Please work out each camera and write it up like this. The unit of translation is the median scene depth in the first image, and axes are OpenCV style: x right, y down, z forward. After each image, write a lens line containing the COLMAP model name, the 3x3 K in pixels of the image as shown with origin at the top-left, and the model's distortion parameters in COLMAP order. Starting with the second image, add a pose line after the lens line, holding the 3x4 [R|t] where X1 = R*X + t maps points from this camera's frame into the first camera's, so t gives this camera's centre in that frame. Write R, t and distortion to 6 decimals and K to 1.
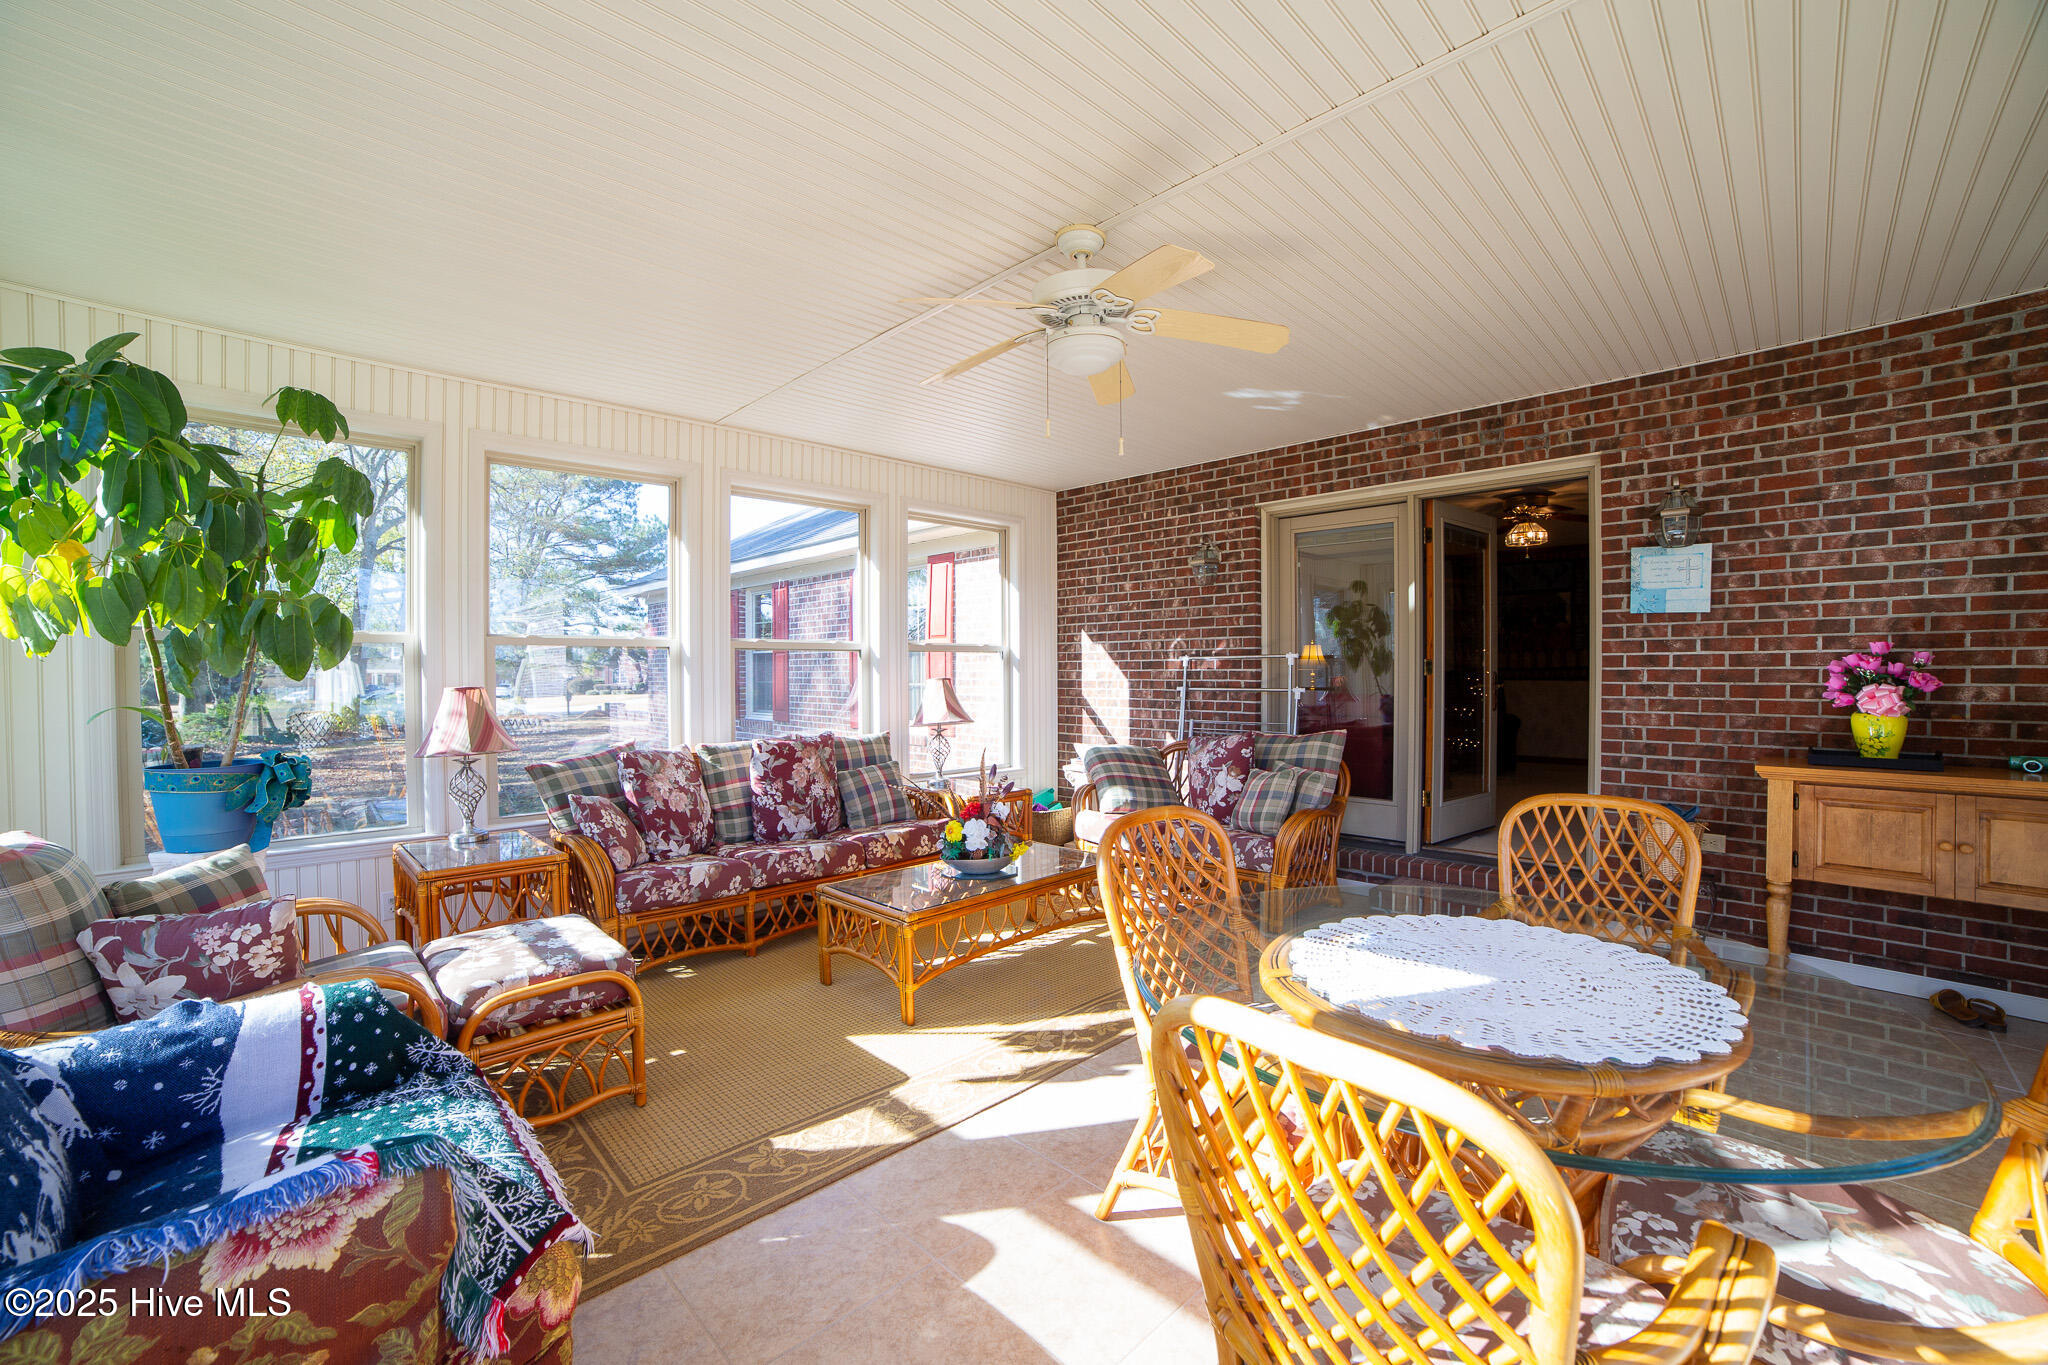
lens RADIAL K [[827.2, 0, 1014.2], [0, 827.2, 680.0], [0, 0, 1]] dist [-0.110330, 0.038824]
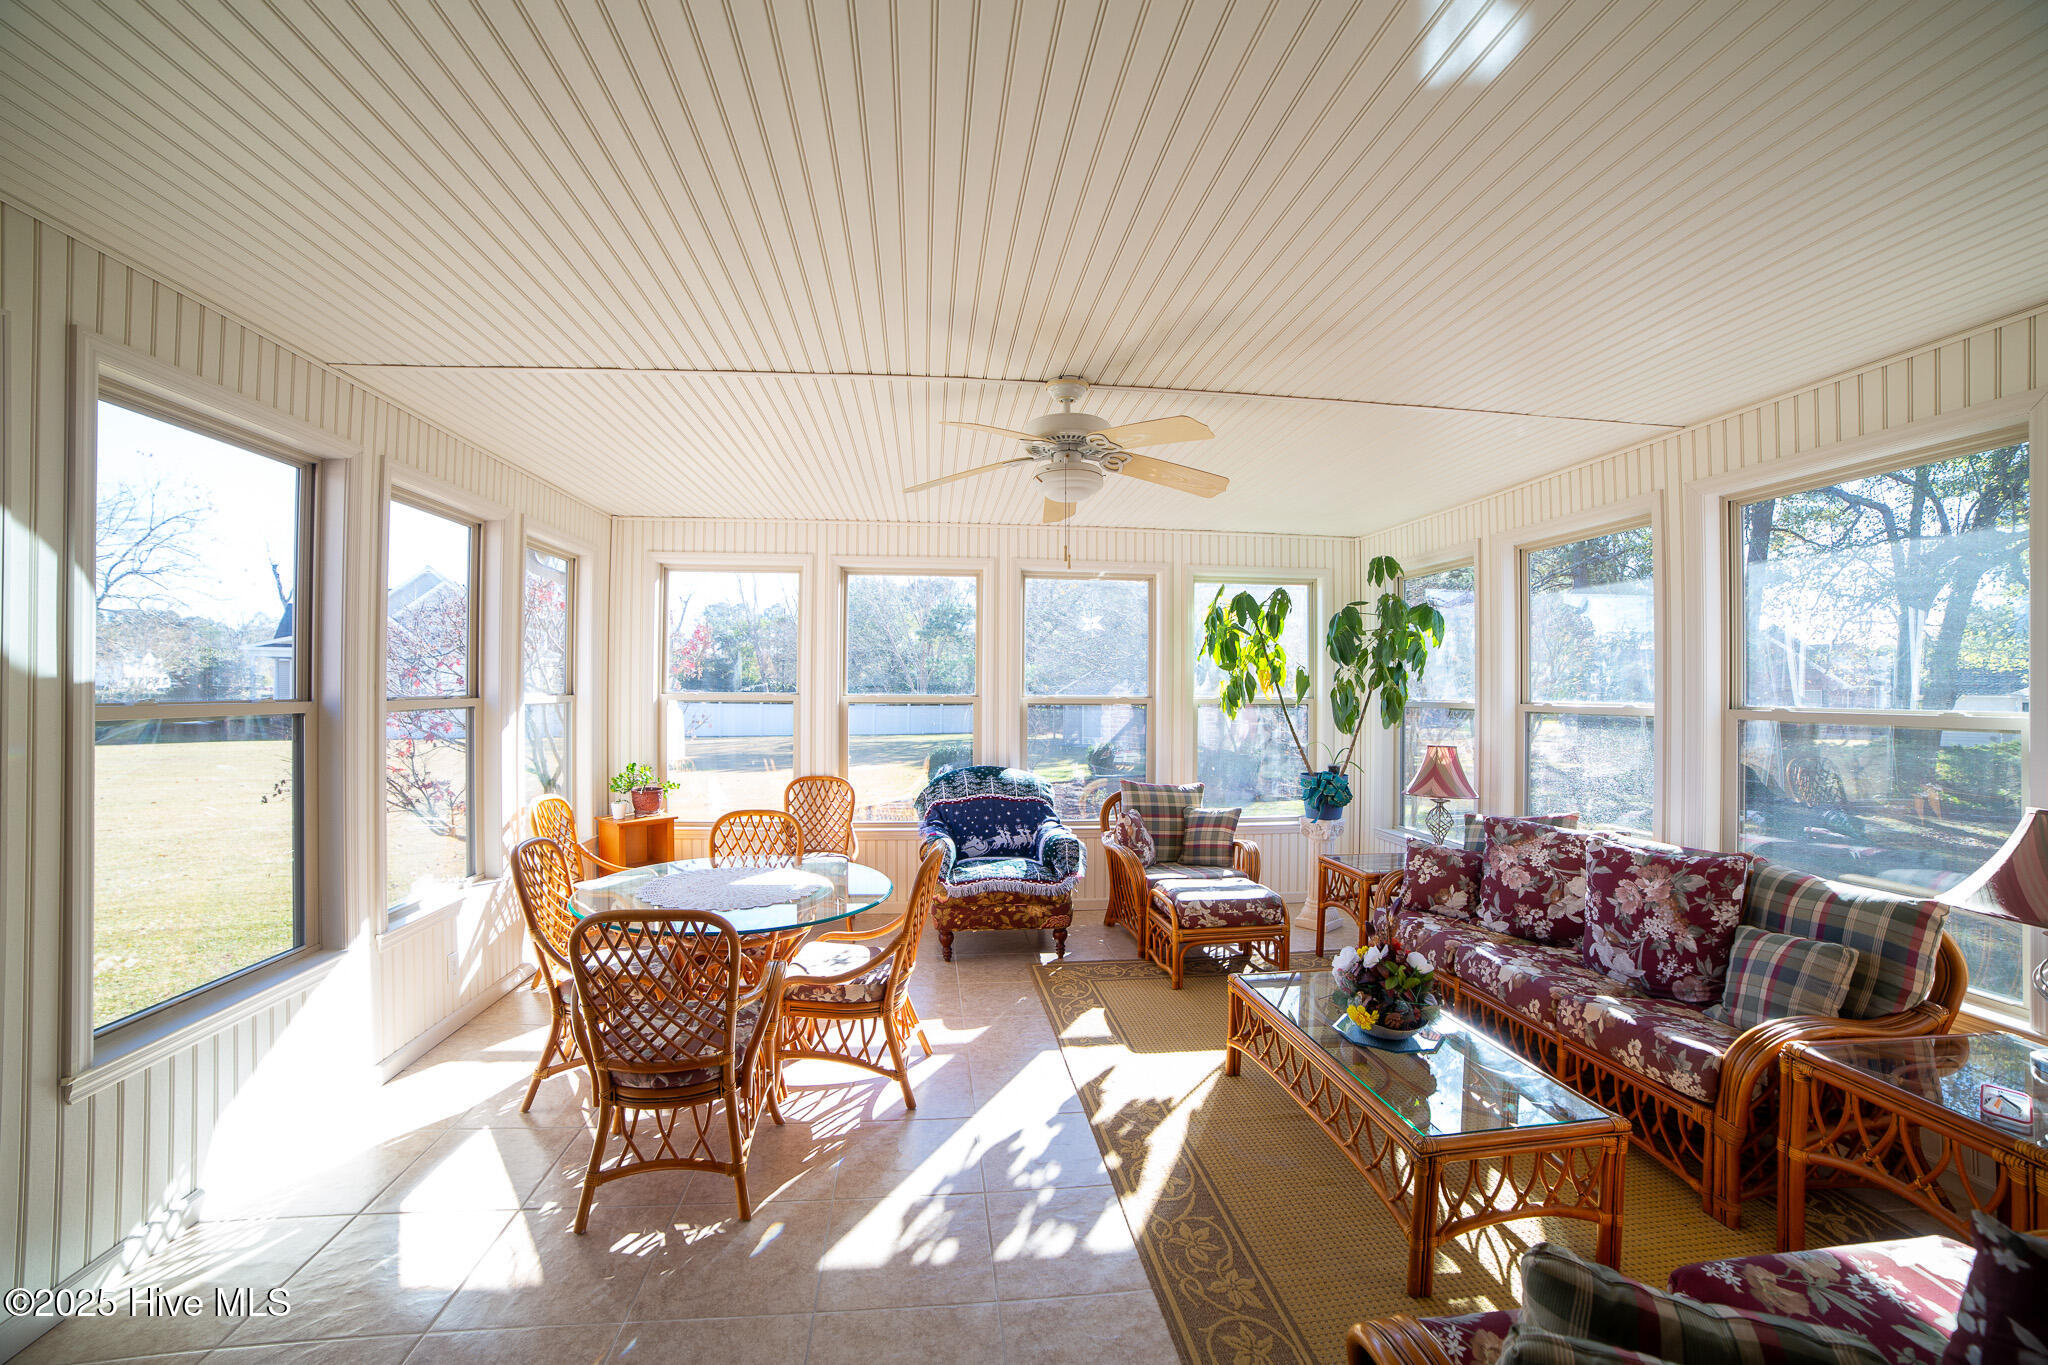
lens RADIAL K [[827.2, 0, 1014.2], [0, 827.2, 680.0], [0, 0, 1]] dist [-0.110330, 0.038824]
pose [[-0.597336, -0.007602, -0.801955, 0.732437], [-0.019695, 0.999793, 0.005193, -0.083170], [0.801749, 0.018896, -0.597362, 1.126455]]
